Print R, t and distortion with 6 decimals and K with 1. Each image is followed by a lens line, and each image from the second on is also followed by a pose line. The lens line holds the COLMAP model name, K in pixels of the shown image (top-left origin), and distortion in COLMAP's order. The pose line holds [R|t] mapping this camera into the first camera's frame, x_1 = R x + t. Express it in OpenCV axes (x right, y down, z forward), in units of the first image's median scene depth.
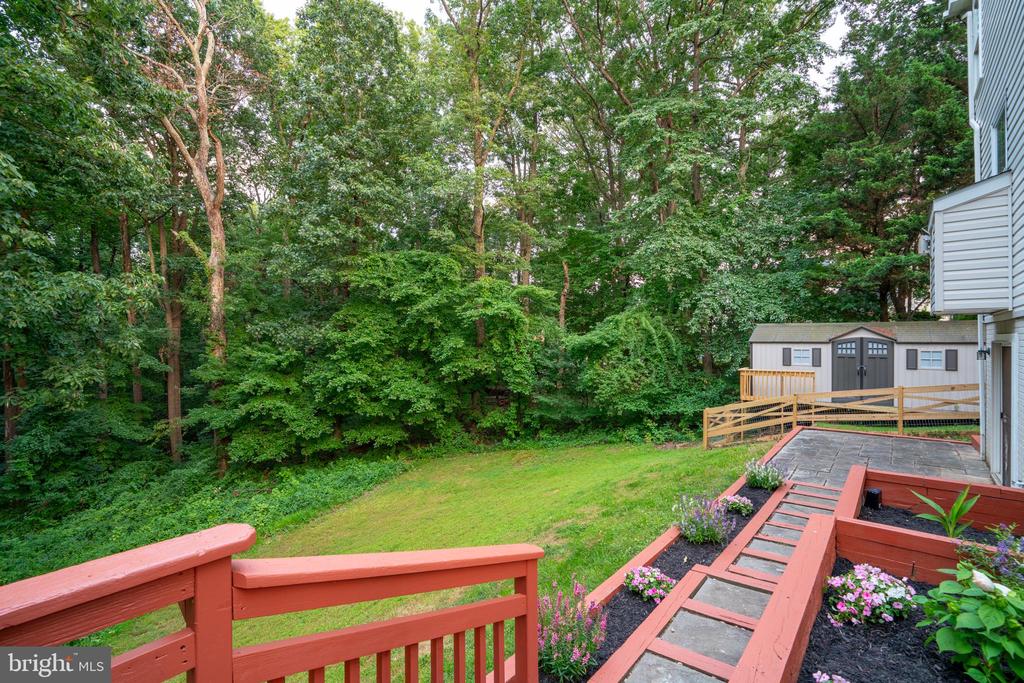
lens RADIAL K [[474.9, 0, 509.6], [0, 474.9, 344.9], [0, 0, 1]] dist [-0.055765, 0.018359]
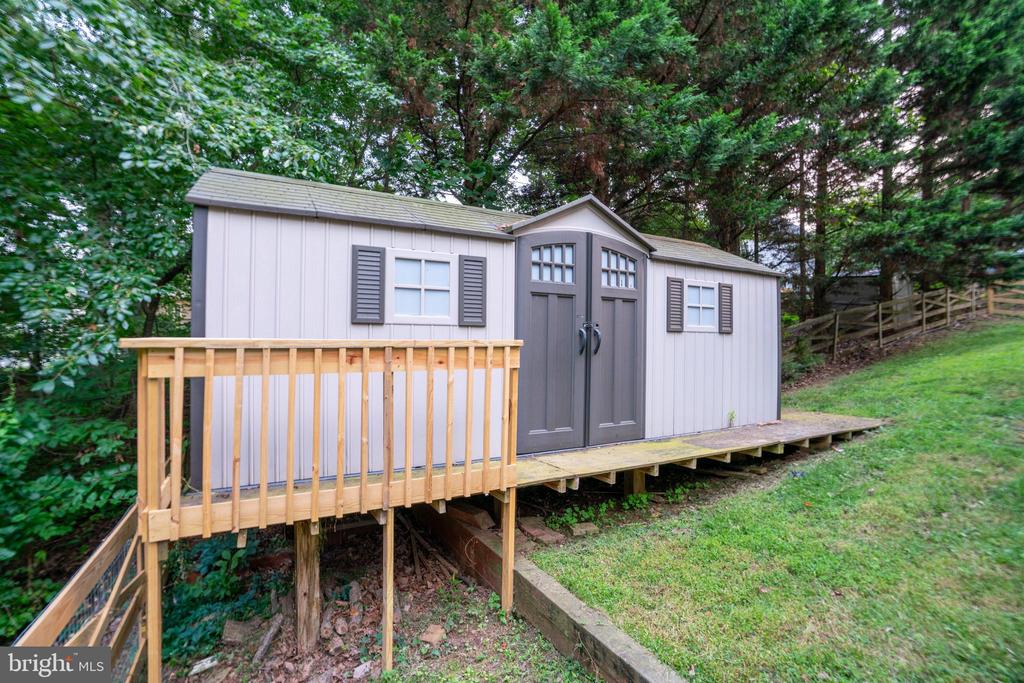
lens RADIAL K [[474.9, 0, 510.7], [0, 474.9, 340.1], [0, 0, 1]] dist [-0.055765, 0.018359]
pose [[0.372149, 0.014047, 0.928067, 0.349384], [0.003646, 0.999856, -0.016595, 0.048978], [-0.928166, 0.009560, 0.372044, 0.734311]]
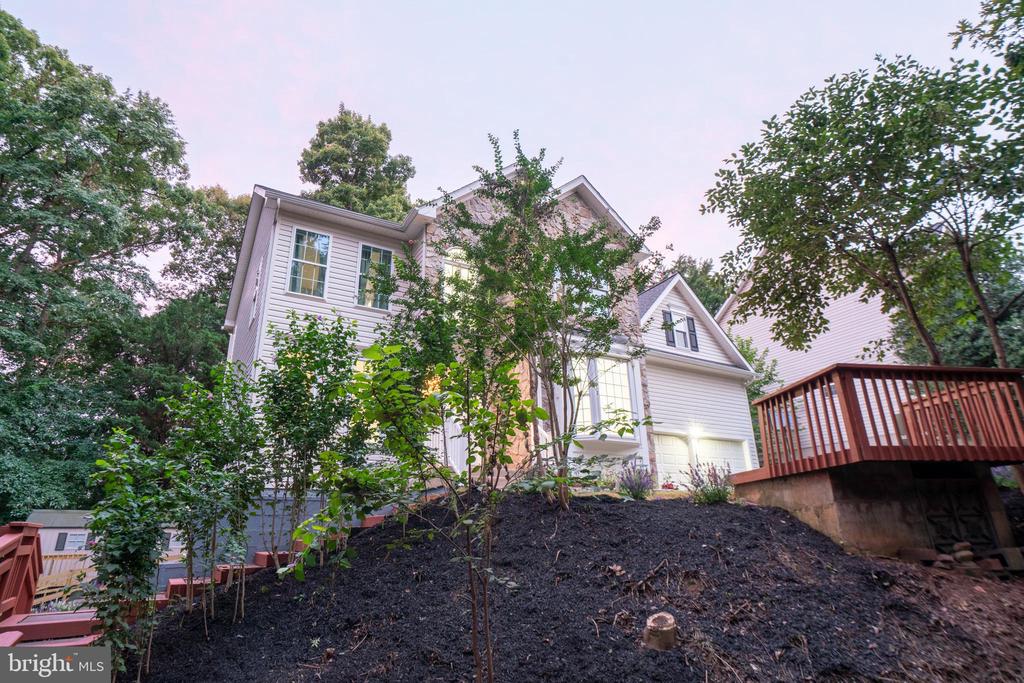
lens RADIAL K [[562.2, 0, 505.4], [0, 562.2, 338.4], [0, 0, 1]] dist [-0.001952, 0.000664]
pose [[0.333132, 0.319629, 0.887052, -0.315861], [0.028037, 0.937015, -0.348161, 0.057390], [-0.942463, 0.140854, 0.303189, -0.368091]]
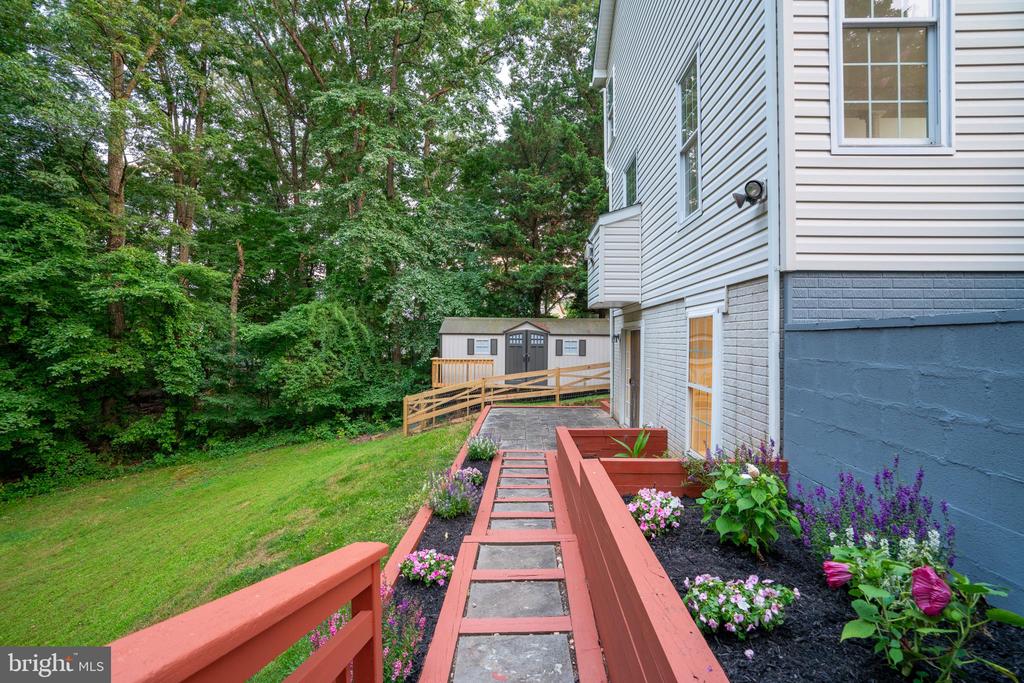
lens RADIAL K [[474.9, 0, 512.4], [0, 474.9, 340.3], [0, 0, 1]] dist [-0.055765, 0.018359]
pose [[0.784939, 0.005533, 0.619548, -0.030652], [-0.002309, 0.999979, -0.006005, 0.014597], [-0.619568, 0.003282, 0.784936, 0.035885]]
